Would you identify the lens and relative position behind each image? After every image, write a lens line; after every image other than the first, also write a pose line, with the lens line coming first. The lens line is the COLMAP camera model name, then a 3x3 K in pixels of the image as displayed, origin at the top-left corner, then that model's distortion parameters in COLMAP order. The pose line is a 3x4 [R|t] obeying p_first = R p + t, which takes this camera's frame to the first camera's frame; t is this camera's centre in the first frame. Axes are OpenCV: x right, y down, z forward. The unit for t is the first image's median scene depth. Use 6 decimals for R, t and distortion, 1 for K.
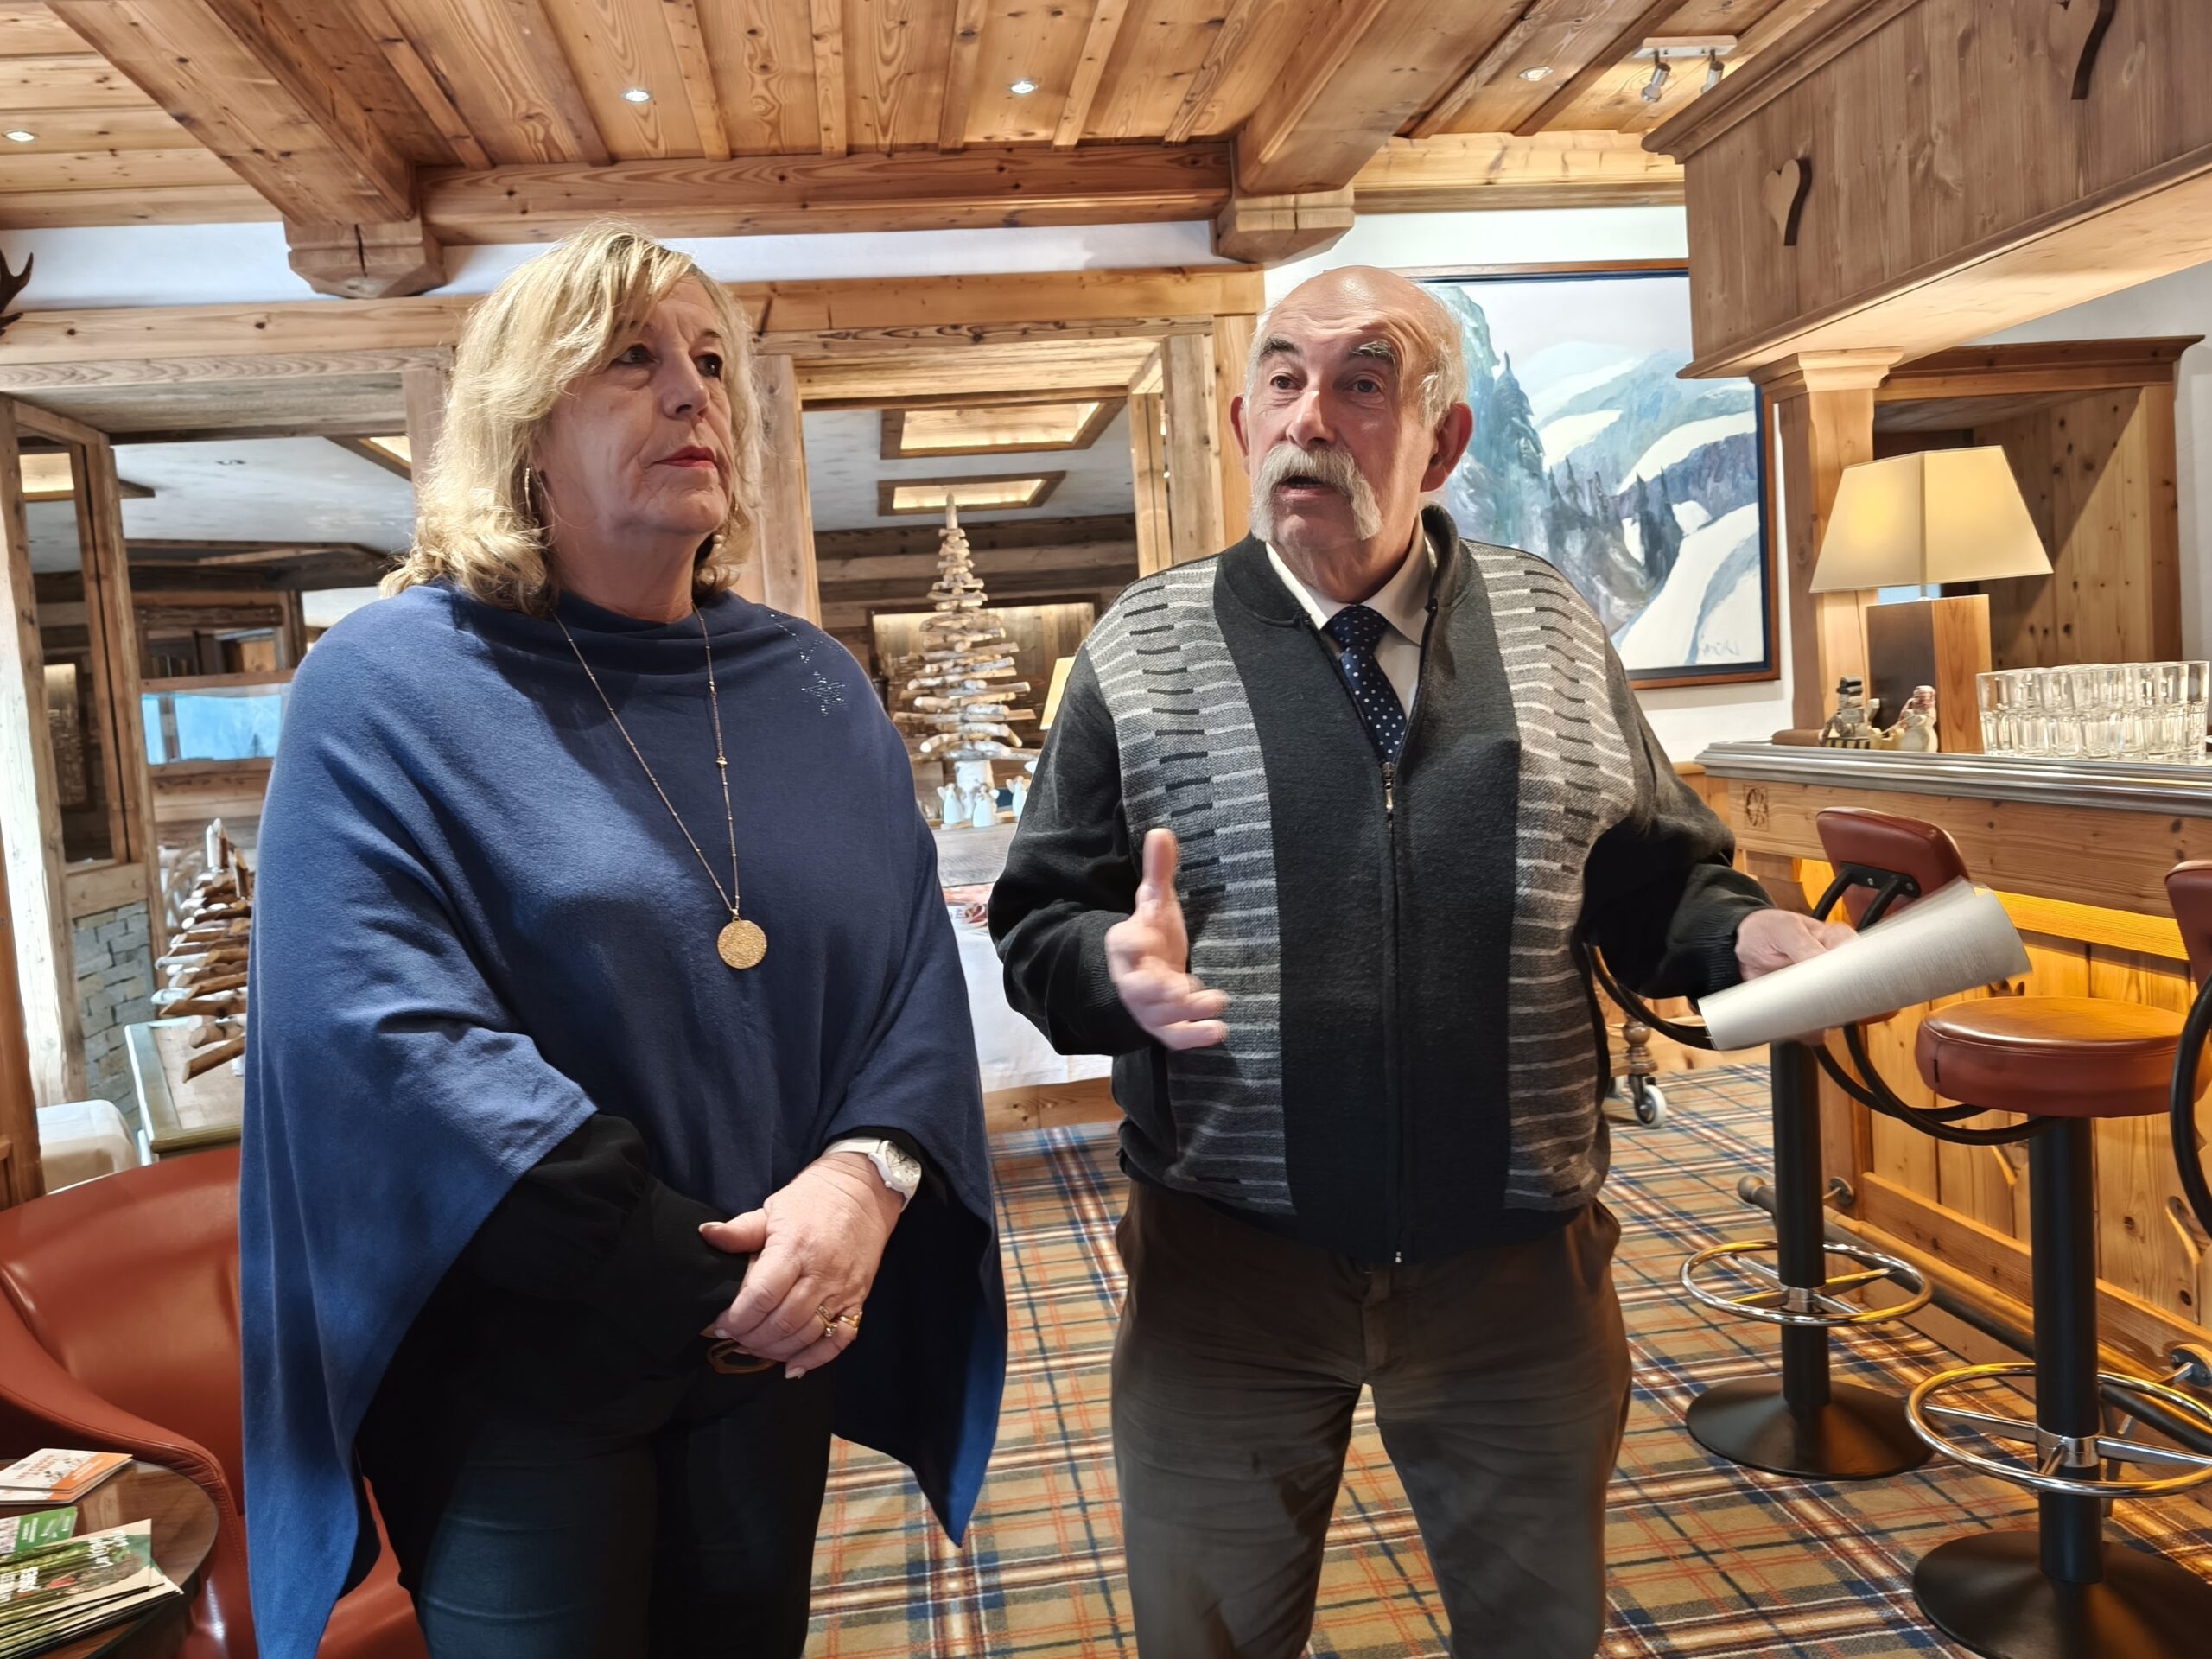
lens RADIAL K [[2079.5, 0, 1106.0], [0, 2079.5, 829.5], [0, 0, 1]] dist [-0.068049, -0.014204]
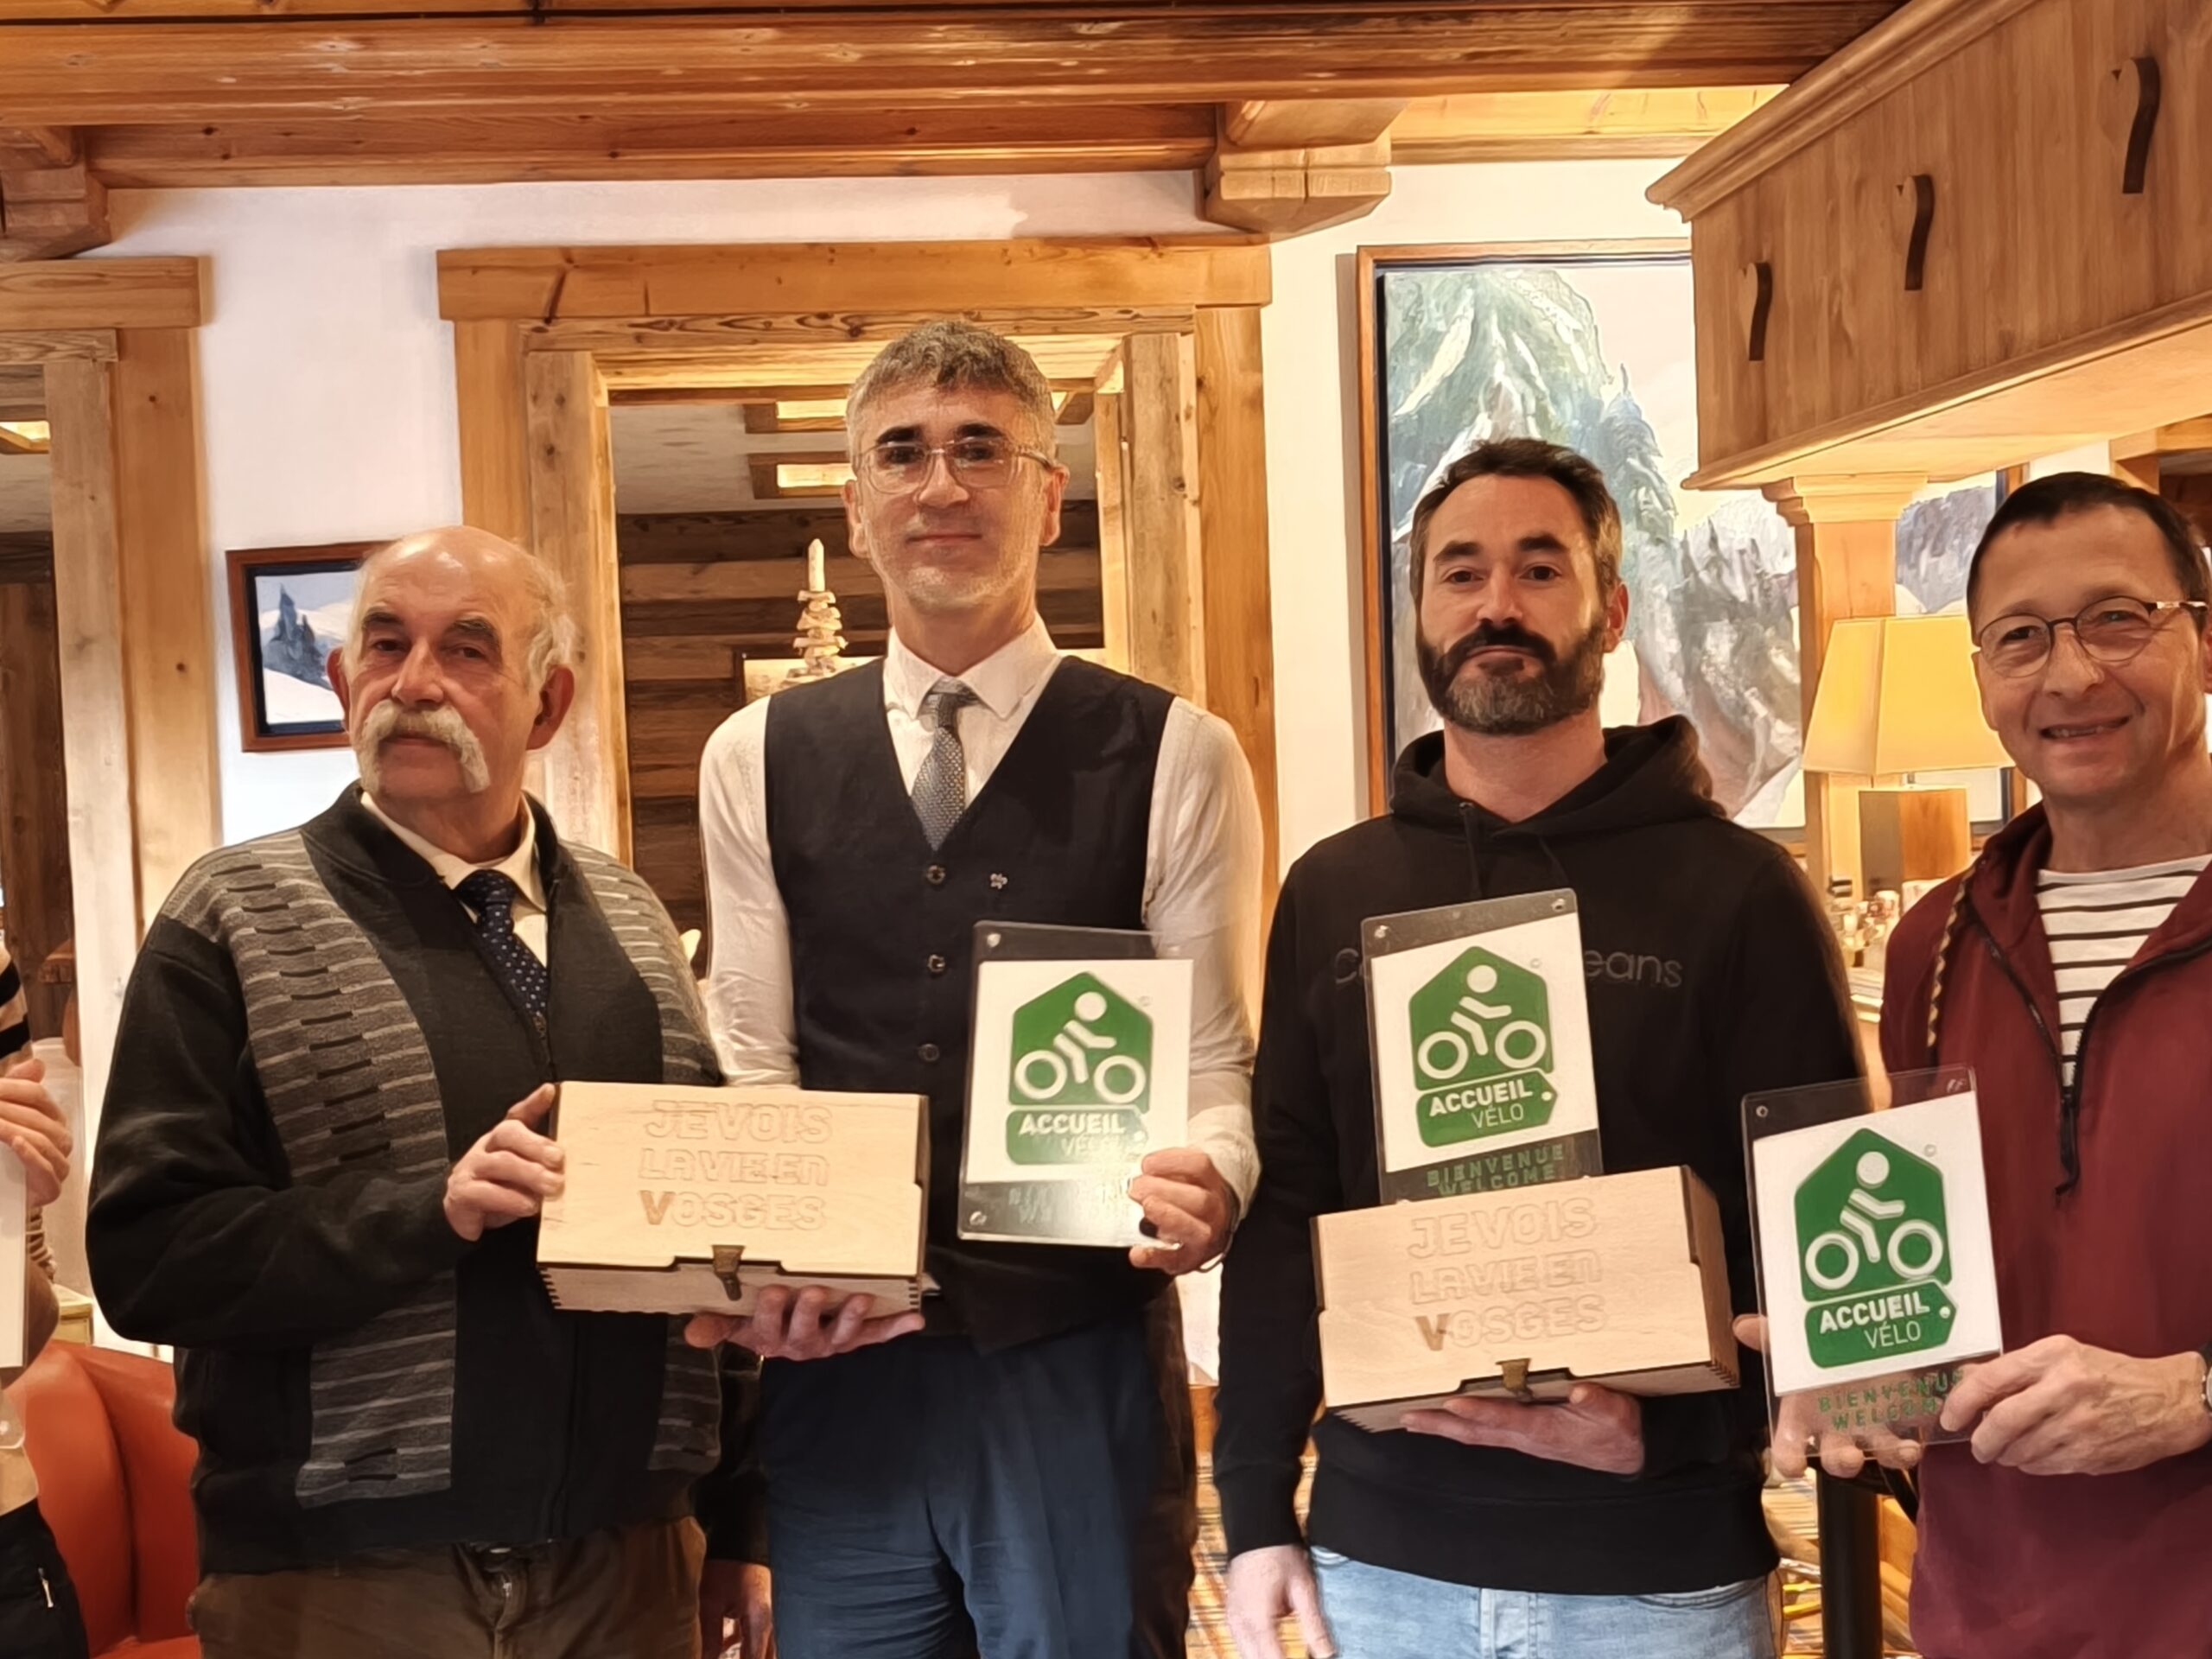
lens RADIAL K [[3610.8, 0, 1106.0], [0, 3610.8, 829.5], [0, 0, 1]] dist [-0.013639, 0.008309]
pose [[0.999390, 0.033277, -0.010600, 0.041091], [-0.033837, 0.997747, -0.057937, 0.000590], [0.008648, 0.058261, 0.998264, -0.213324]]
